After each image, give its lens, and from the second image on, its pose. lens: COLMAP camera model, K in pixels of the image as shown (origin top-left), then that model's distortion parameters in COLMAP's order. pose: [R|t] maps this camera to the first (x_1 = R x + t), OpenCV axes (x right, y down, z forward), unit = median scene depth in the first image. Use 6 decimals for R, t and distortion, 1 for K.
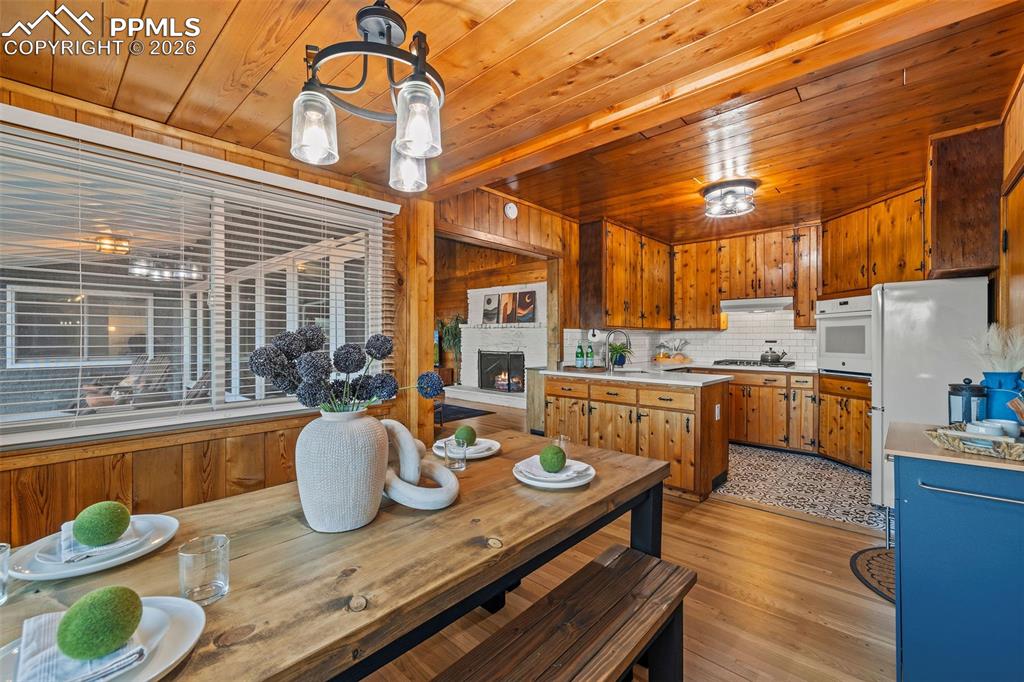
lens RADIAL K [[431.3, 0, 513.6], [0, 431.3, 340.4], [0, 0, 1]] dist [0.000296, -0.000673]
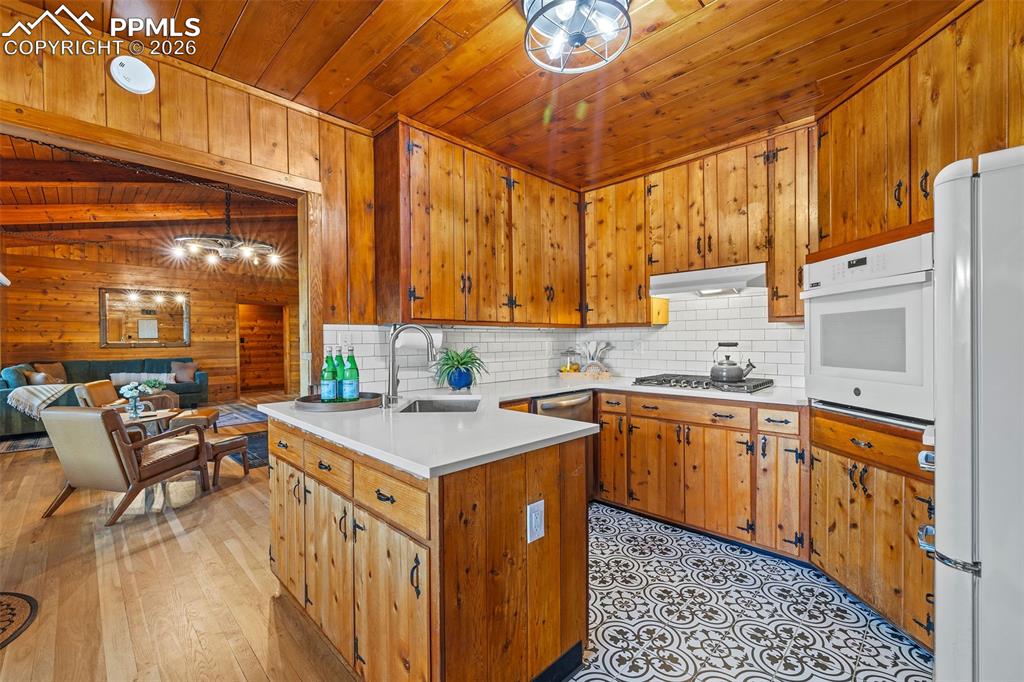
lens RADIAL K [[431.3, 0, 514.4], [0, 431.3, 344.7], [0, 0, 1]] dist [0.000296, -0.000673]
pose [[0.999318, -0.007982, -0.036057, 0.330261], [0.008149, 0.999957, 0.004497, -0.001691], [0.036019, -0.004788, 0.999340, 0.417688]]
